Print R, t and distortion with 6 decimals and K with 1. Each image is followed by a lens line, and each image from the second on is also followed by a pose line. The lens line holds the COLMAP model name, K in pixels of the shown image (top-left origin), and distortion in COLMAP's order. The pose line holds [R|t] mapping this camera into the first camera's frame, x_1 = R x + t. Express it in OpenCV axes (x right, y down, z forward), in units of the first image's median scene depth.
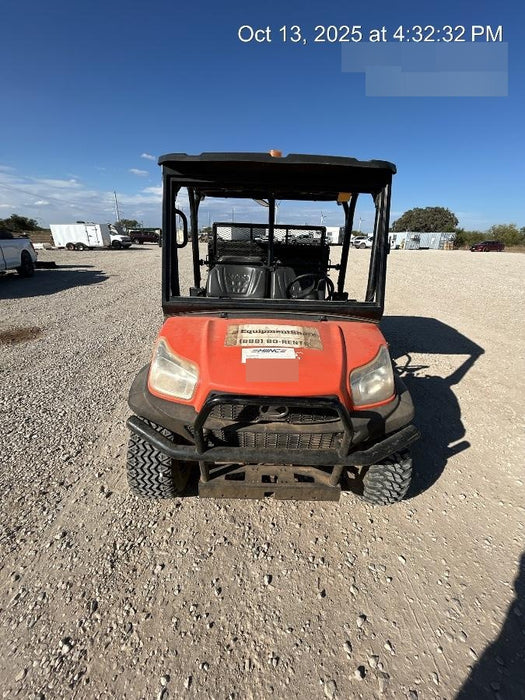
lens RADIAL K [[282.7, 0, 264.3], [0, 282.7, 349.2], [0, 0, 1]] dist [-0.000476, 0.000345]
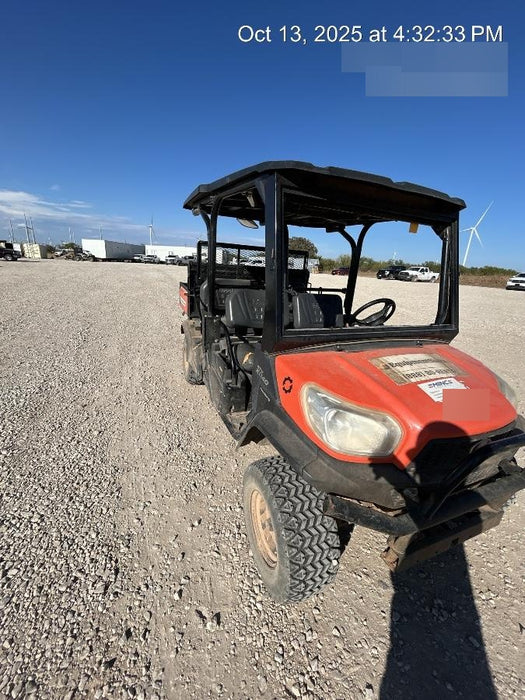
lens RADIAL K [[282.7, 0, 263.9], [0, 282.7, 349.0], [0, 0, 1]] dist [-0.000476, 0.000345]
pose [[0.920797, -0.083465, 0.381008, -0.421644], [0.109224, 0.992931, -0.046449, -0.062087], [-0.374437, 0.084385, 0.923404, 0.170048]]
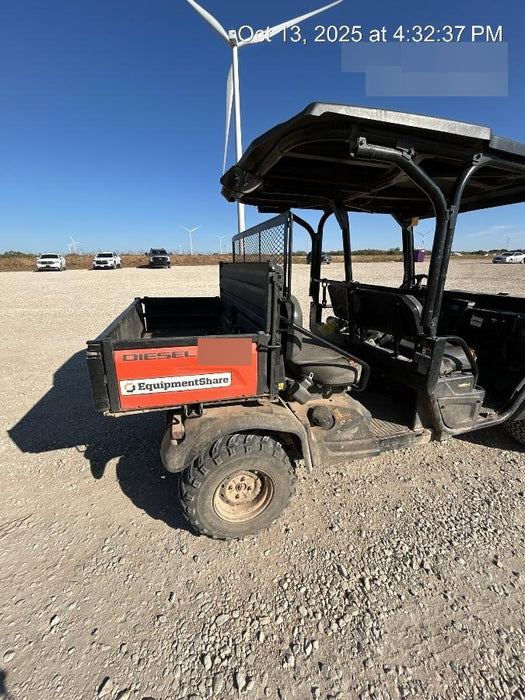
lens RADIAL K [[282.7, 0, 263.2], [0, 282.7, 349.0], [0, 0, 1]] dist [-0.000476, 0.000345]
pose [[-0.277506, -0.316268, 0.907174, -0.664989], [0.363553, 0.839472, 0.403876, -0.543762], [-0.889281, 0.441884, -0.117979, 1.364816]]
